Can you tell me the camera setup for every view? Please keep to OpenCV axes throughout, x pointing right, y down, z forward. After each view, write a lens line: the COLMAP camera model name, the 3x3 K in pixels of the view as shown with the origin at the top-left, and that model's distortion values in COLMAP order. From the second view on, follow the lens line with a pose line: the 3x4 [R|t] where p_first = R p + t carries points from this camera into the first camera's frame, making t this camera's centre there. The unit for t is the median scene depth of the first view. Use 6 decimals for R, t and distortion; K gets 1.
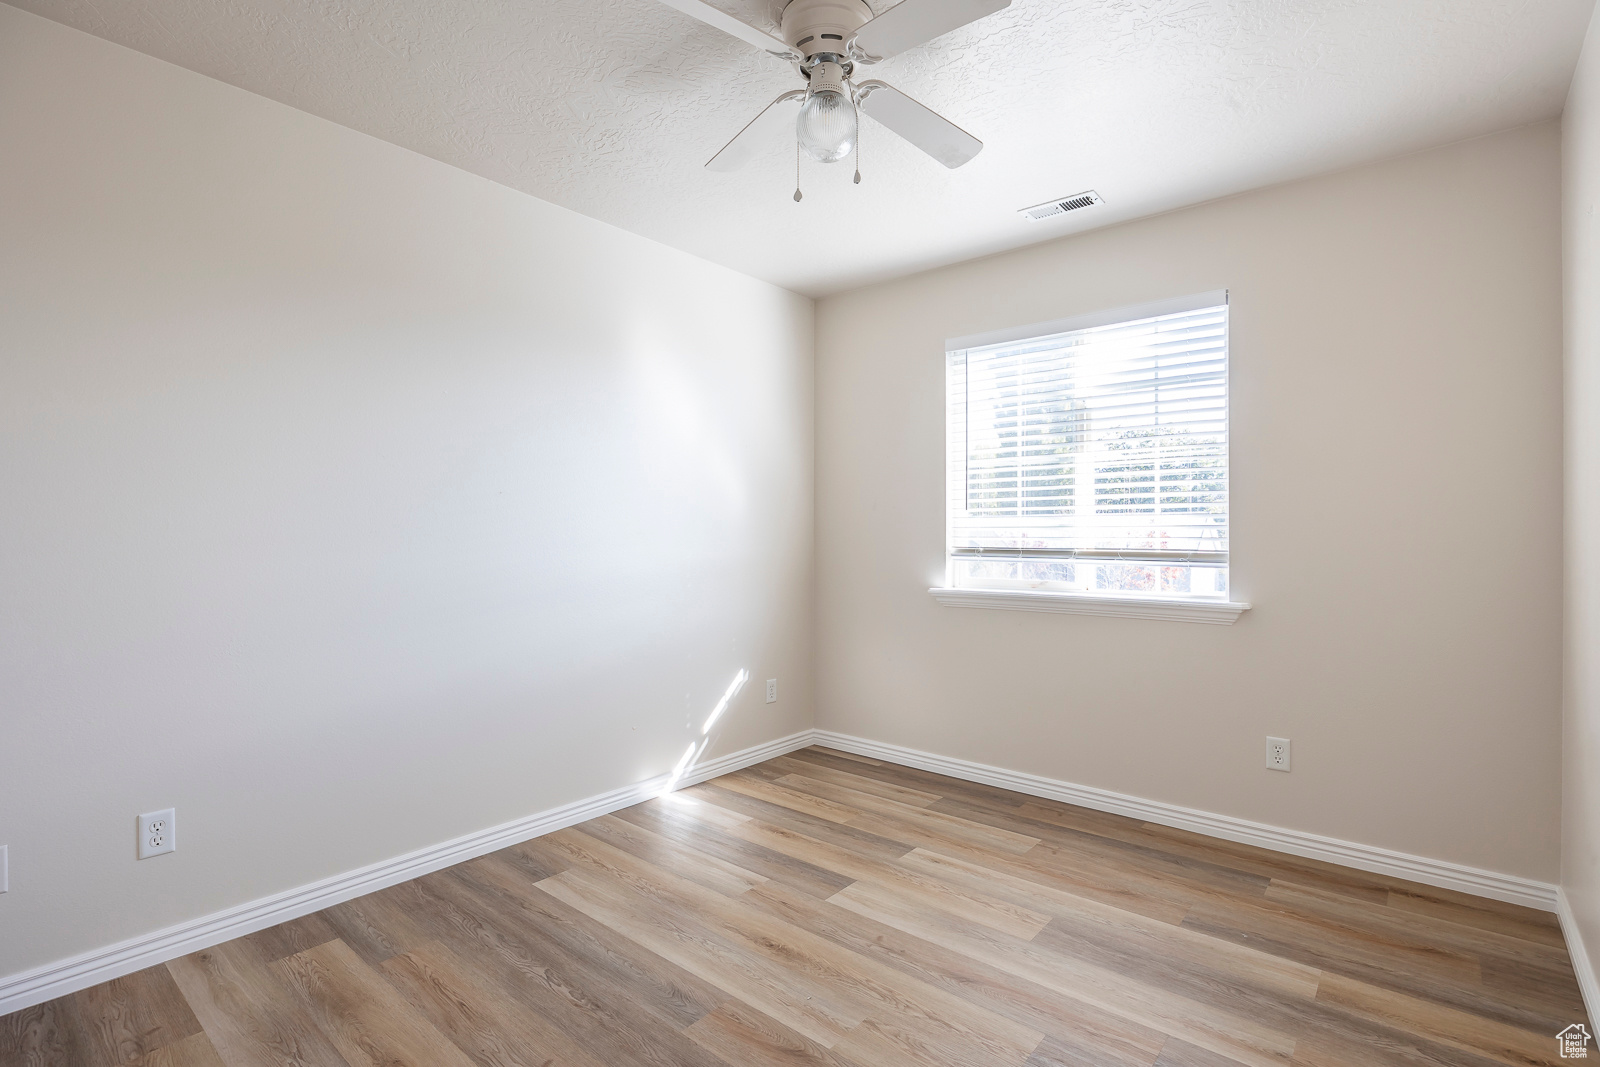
lens RADIAL K [[752.5, 0, 795.7], [0, 752.5, 530.7], [0, 0, 1]] dist [0.016276, 0.000133]
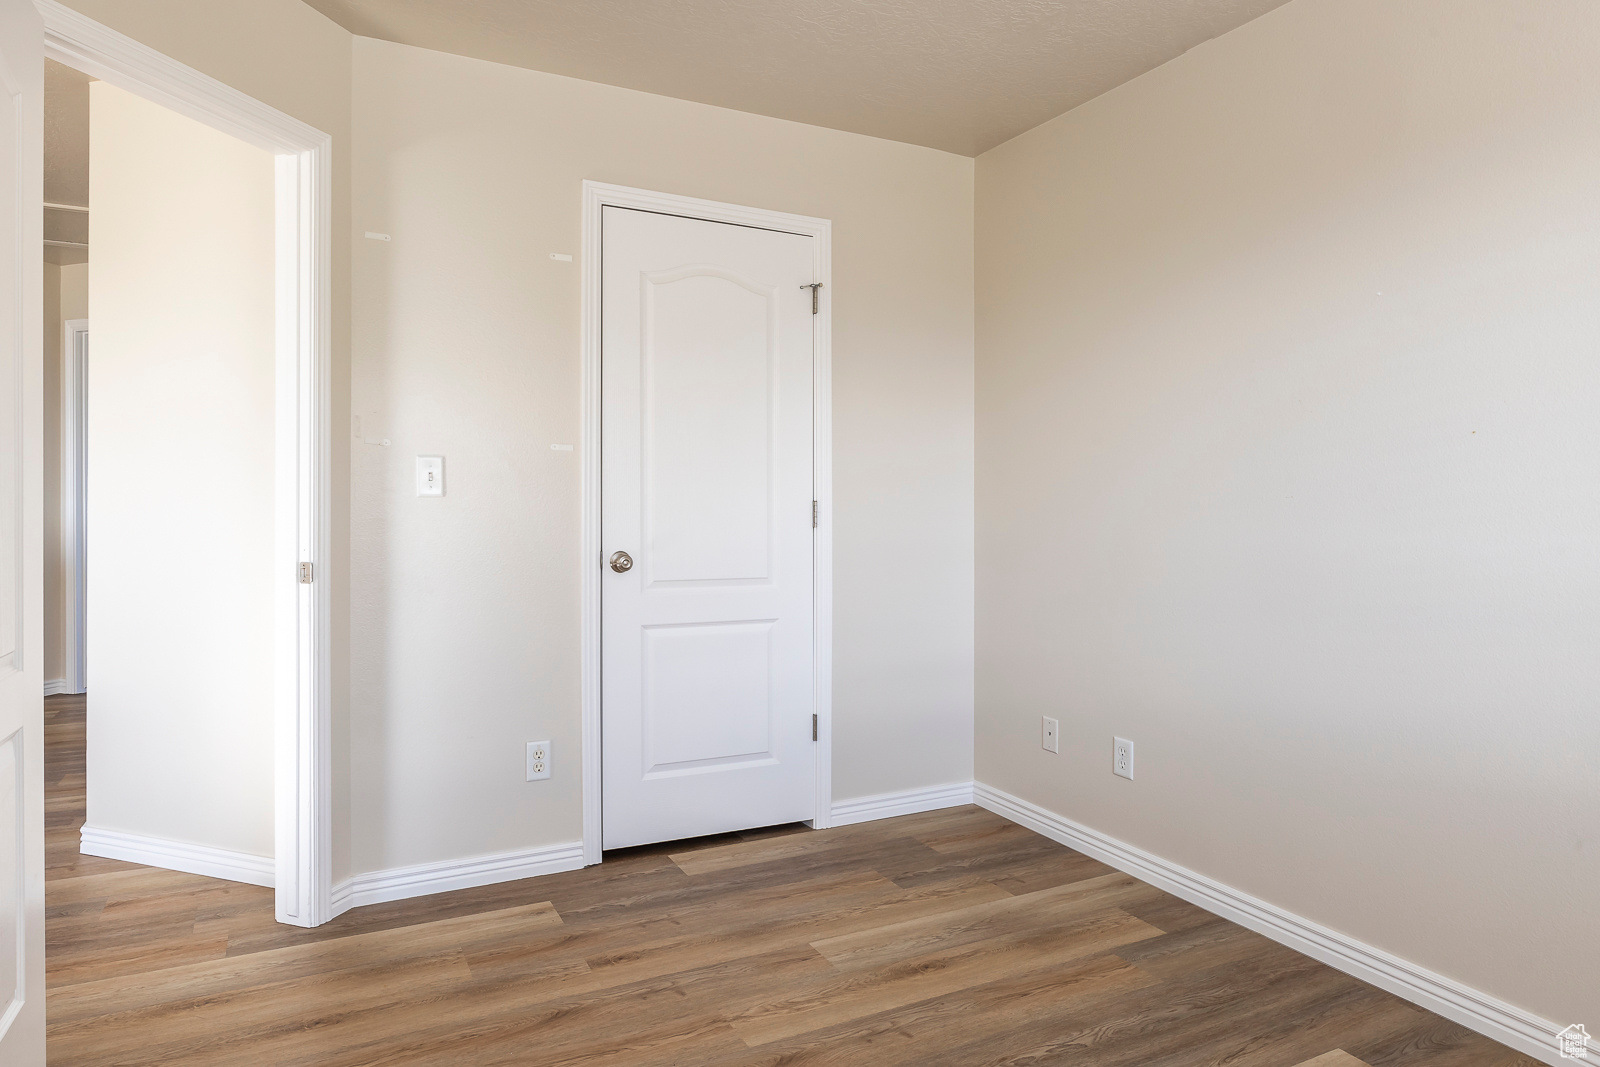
lens RADIAL K [[1006.2, 0, 796.1], [0, 1006.2, 527.7], [0, 0, 1]] dist [0.006057, 0.001773]
pose [[-0.380435, 0.017406, -0.924644, 0.737828], [-0.011509, 0.999656, 0.023554, 0.017588], [0.924736, 0.019603, -0.380104, 1.091177]]
